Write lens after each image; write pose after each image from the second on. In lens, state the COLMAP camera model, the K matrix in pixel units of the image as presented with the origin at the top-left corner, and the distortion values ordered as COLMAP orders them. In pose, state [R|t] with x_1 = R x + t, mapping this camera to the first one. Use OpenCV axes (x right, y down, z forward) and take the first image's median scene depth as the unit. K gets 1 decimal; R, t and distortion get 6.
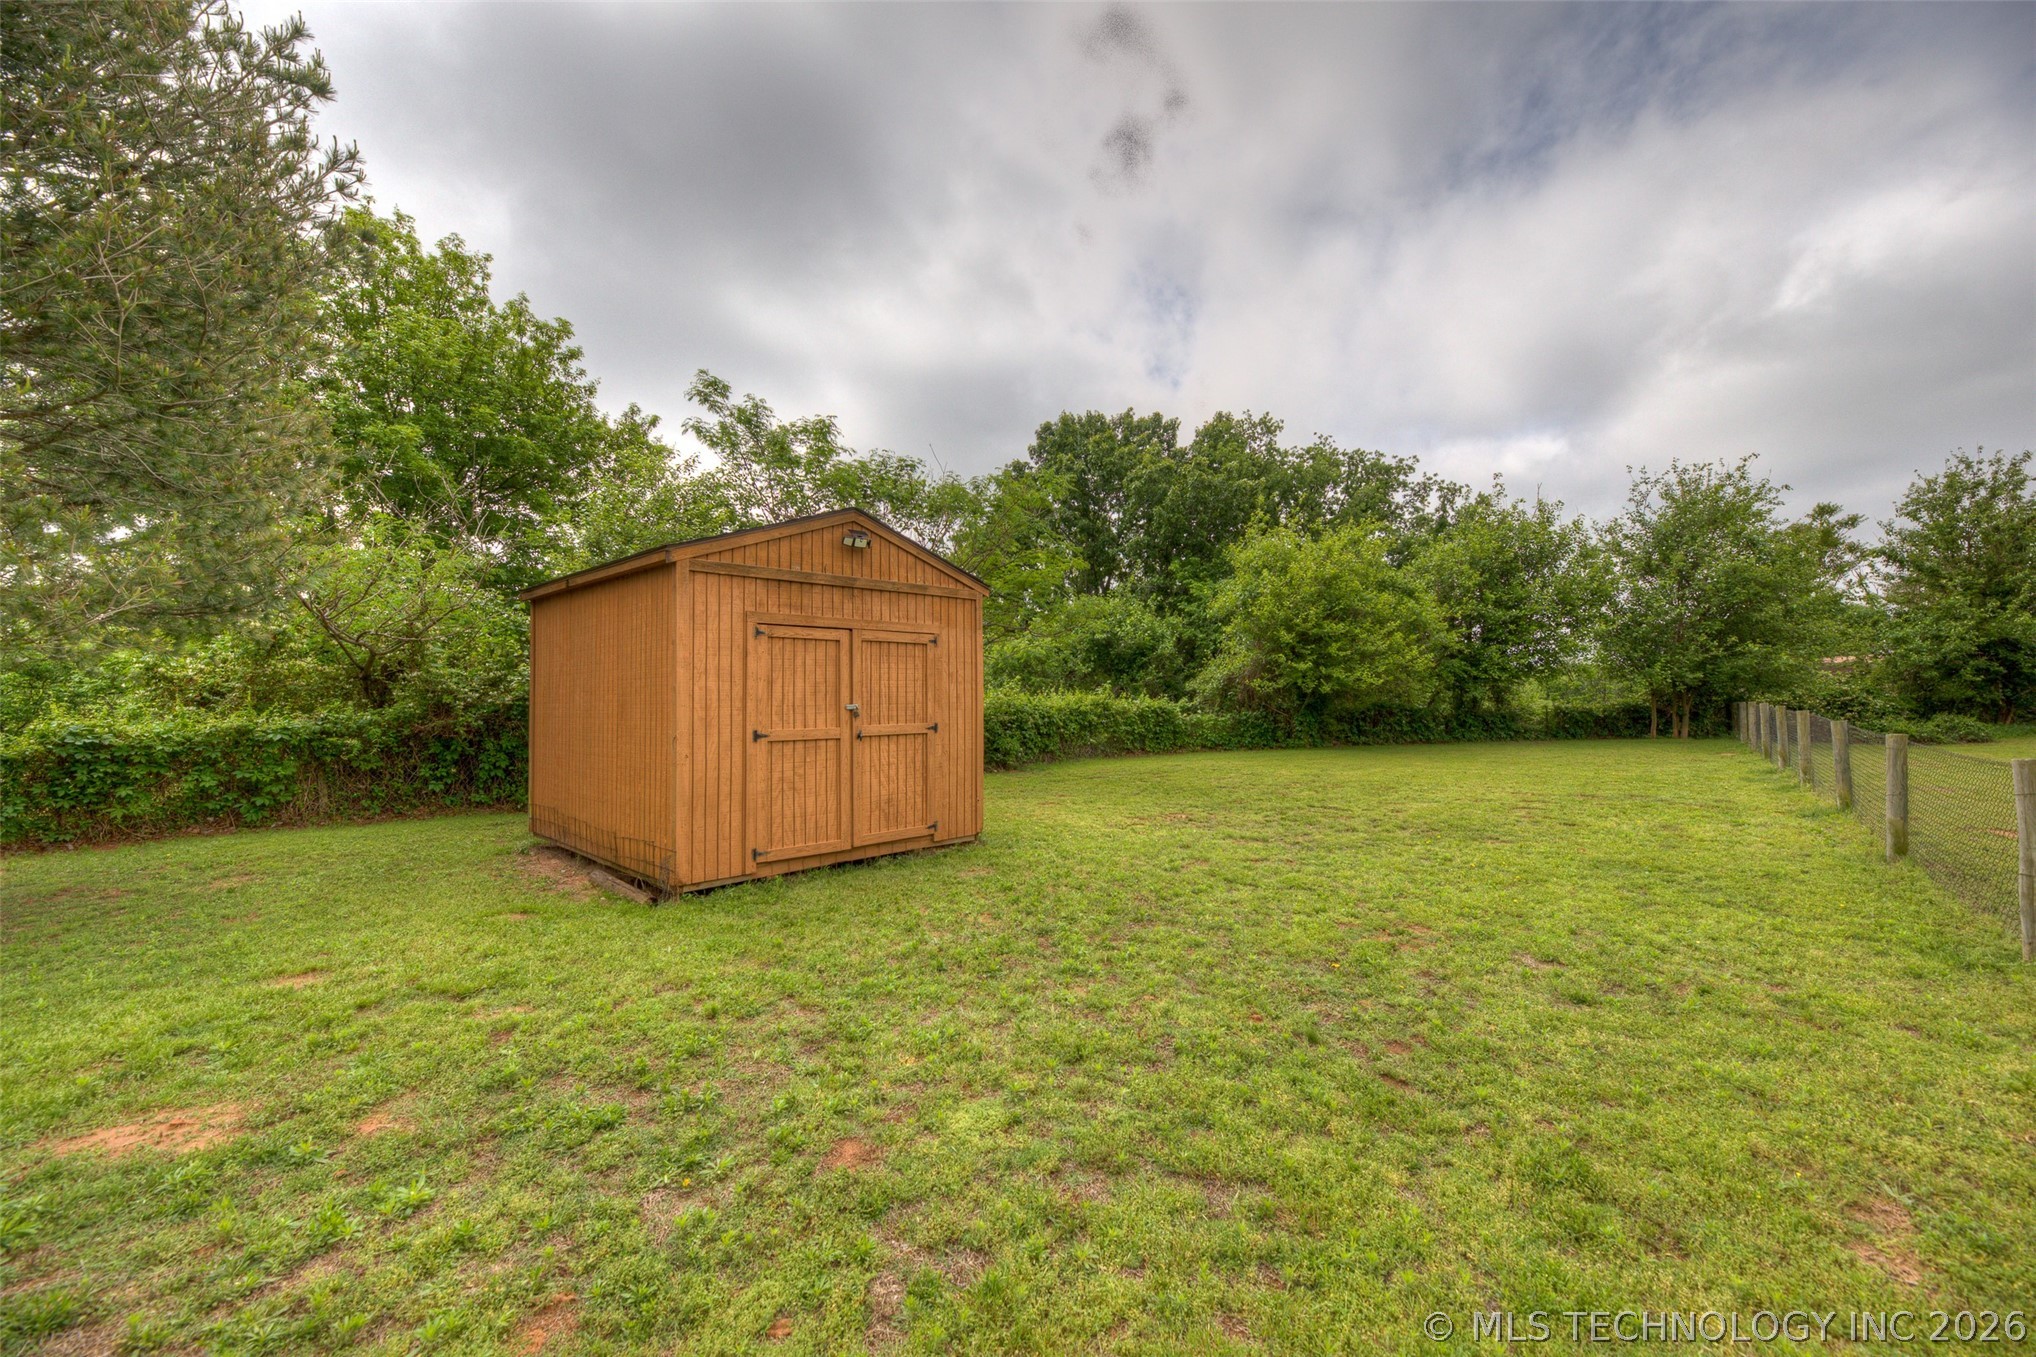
lens RADIAL K [[812.0, 0, 1015.8], [0, 812.0, 686.4], [0, 0, 1]] dist [0.011094, -0.002092]
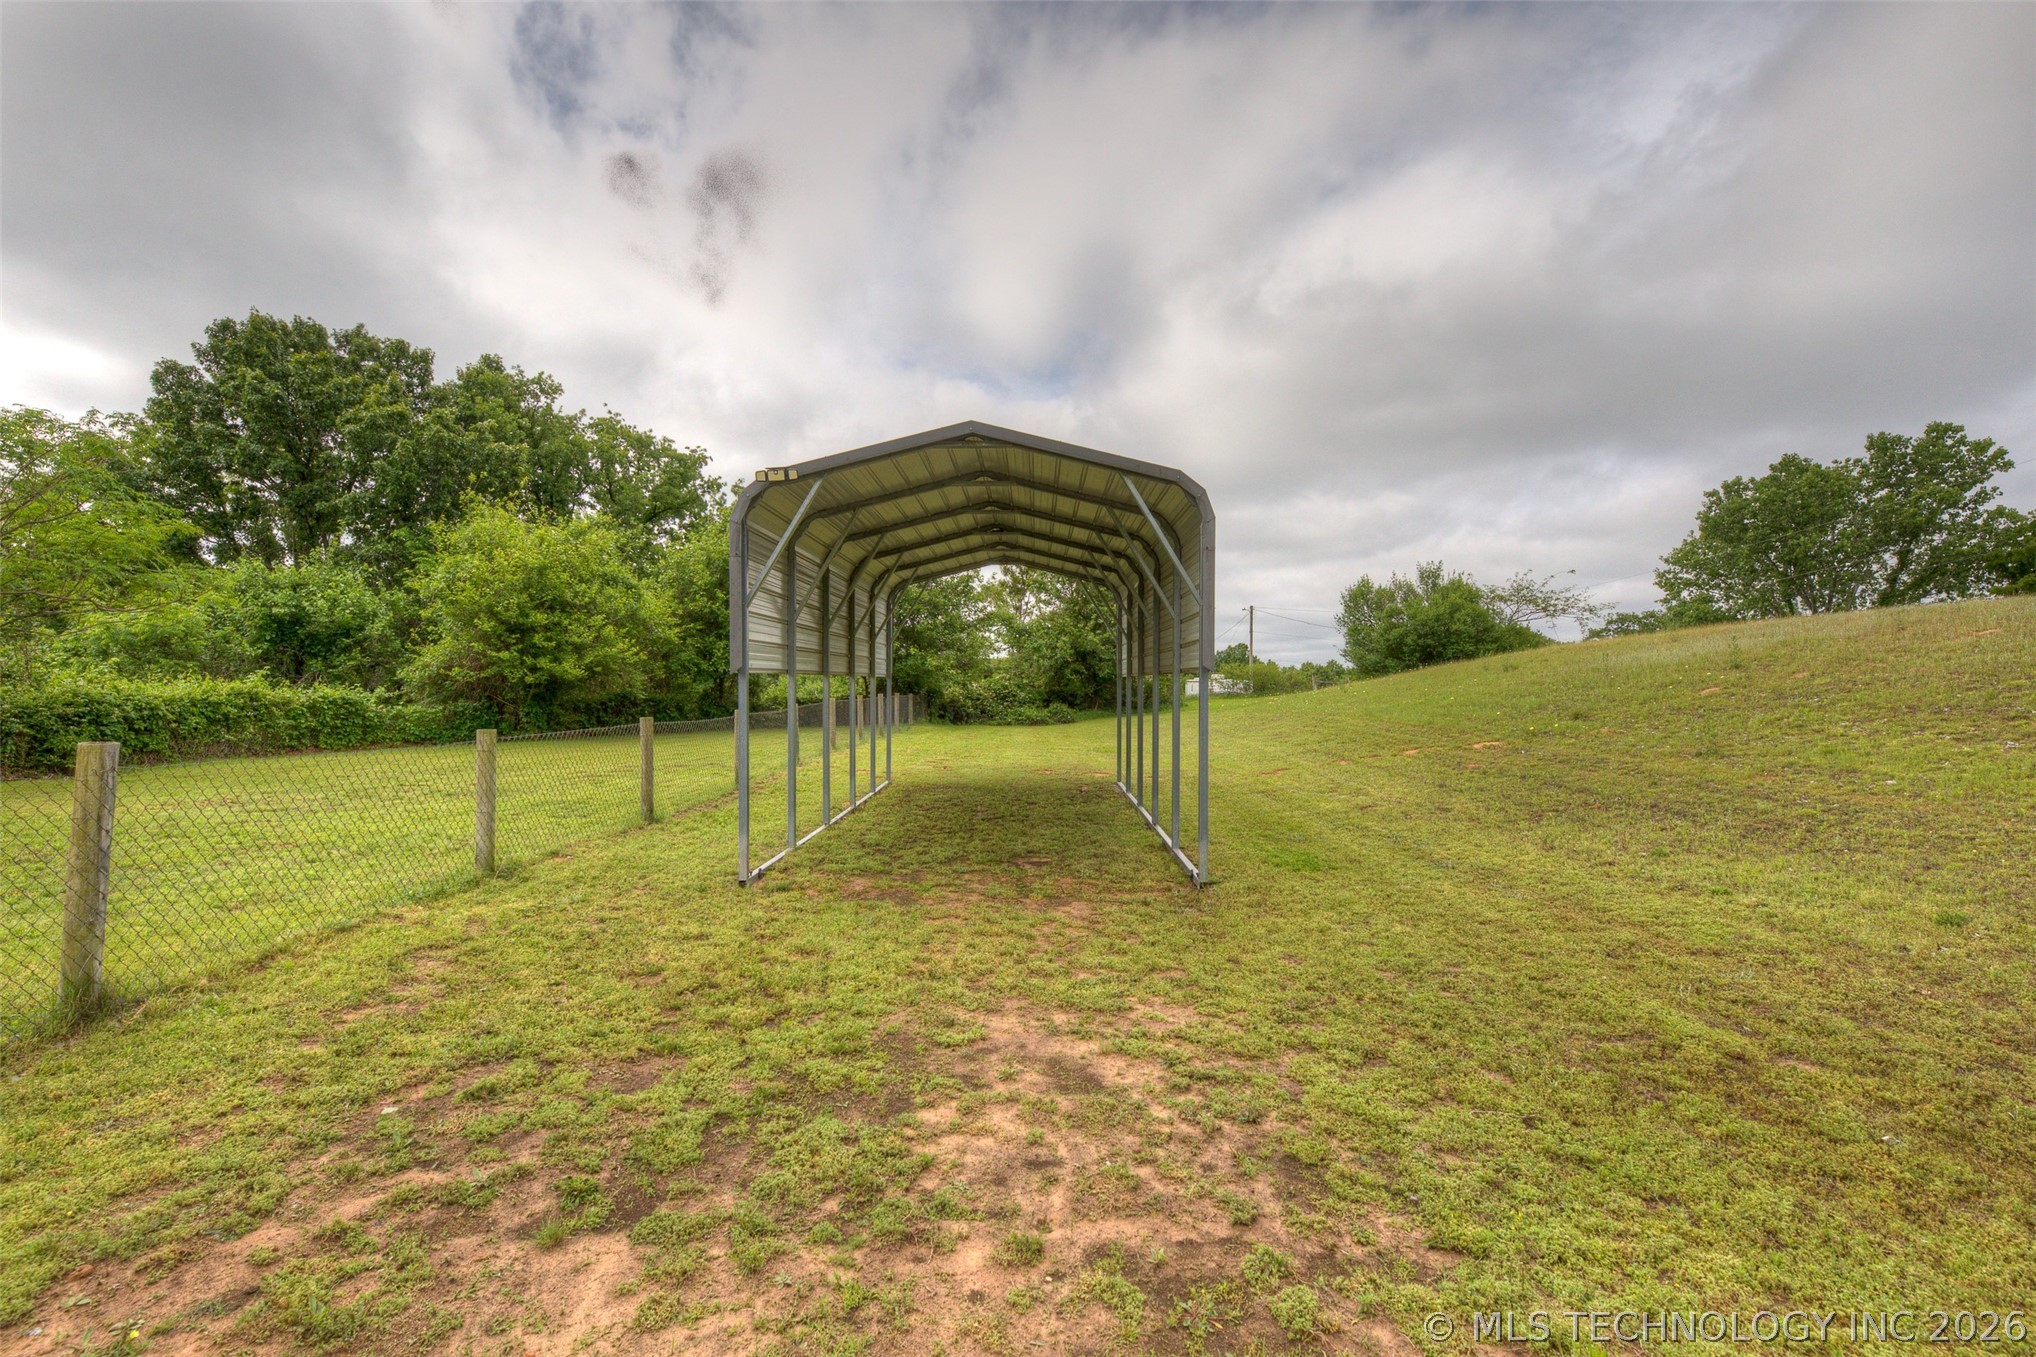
lens RADIAL K [[948.9, 0, 1020.4], [0, 948.9, 683.1], [0, 0, 1]] dist [-0.001559, -0.000510]
pose [[0.775278, 0.010364, 0.631535, 0.085682], [-0.016089, 0.999865, 0.003342, -0.004365], [-0.631415, -0.012752, 0.775340, -0.217597]]
